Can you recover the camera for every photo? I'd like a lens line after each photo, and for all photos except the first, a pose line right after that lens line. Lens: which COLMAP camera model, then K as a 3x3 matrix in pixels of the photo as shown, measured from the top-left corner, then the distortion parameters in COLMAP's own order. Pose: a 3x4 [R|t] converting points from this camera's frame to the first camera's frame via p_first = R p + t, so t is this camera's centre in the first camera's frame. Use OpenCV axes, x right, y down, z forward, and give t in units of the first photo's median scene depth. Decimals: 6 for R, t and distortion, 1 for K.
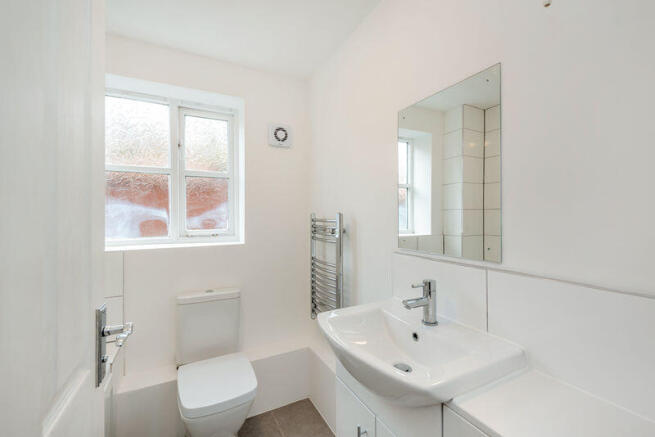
lens RADIAL K [[278.4, 0, 330.7], [0, 278.4, 215.5], [0, 0, 1]] dist [0.000452, -0.000035]
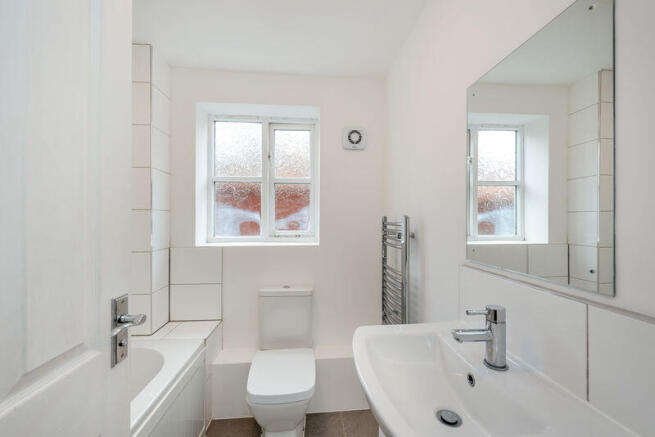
lens RADIAL K [[265.2, 0, 327.5], [0, 265.2, 218.5], [0, 0, 1]] dist [-0.001446, -0.000325]
pose [[0.922847, 0.004605, -0.385140, 0.102216], [-0.004297, 0.999989, 0.001659, -0.000041], [0.385143, 0.000124, 0.922857, 0.088299]]
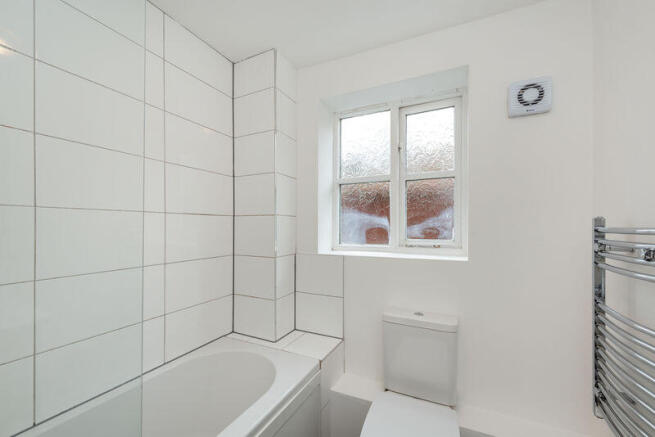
lens RADIAL K [[264.6, 0, 330.3], [0, 264.6, 226.8], [0, 0, 1]] dist [0.000562, 0.000021]
pose [[0.608770, 0.003389, -0.793340, 0.023986], [-0.002478, 0.999994, 0.002370, 0.010626], [0.793343, 0.000523, 0.608775, 0.280884]]
